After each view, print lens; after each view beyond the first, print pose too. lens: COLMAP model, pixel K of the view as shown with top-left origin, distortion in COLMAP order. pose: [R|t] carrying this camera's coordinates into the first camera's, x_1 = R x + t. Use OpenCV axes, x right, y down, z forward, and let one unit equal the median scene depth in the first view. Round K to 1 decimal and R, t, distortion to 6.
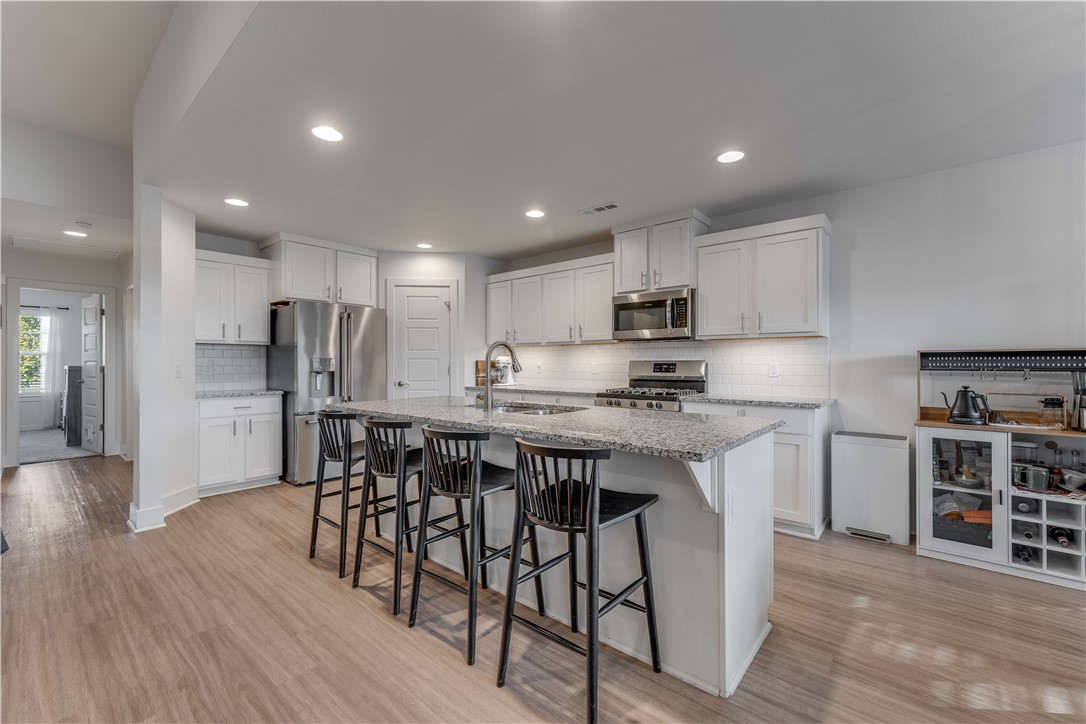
lens RADIAL K [[448.5, 0, 543.0], [0, 448.5, 362.0], [0, 0, 1]] dist [0.001633, 0.000169]
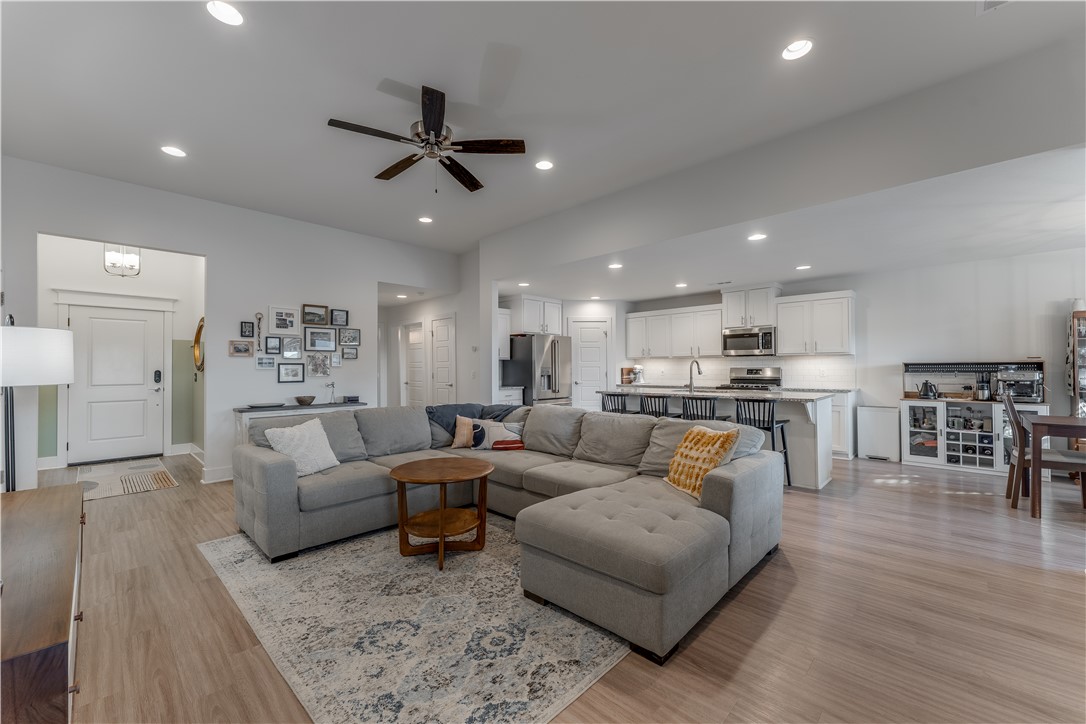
lens RADIAL K [[432.0, 0, 544.5], [0, 432.0, 364.6], [0, 0, 1]] dist [0.000068, -0.000130]
pose [[0.998318, -0.005962, -0.057672, -0.633934], [0.005626, 0.999966, -0.005996, -0.013693], [0.057705, 0.005662, 0.998318, -0.998905]]
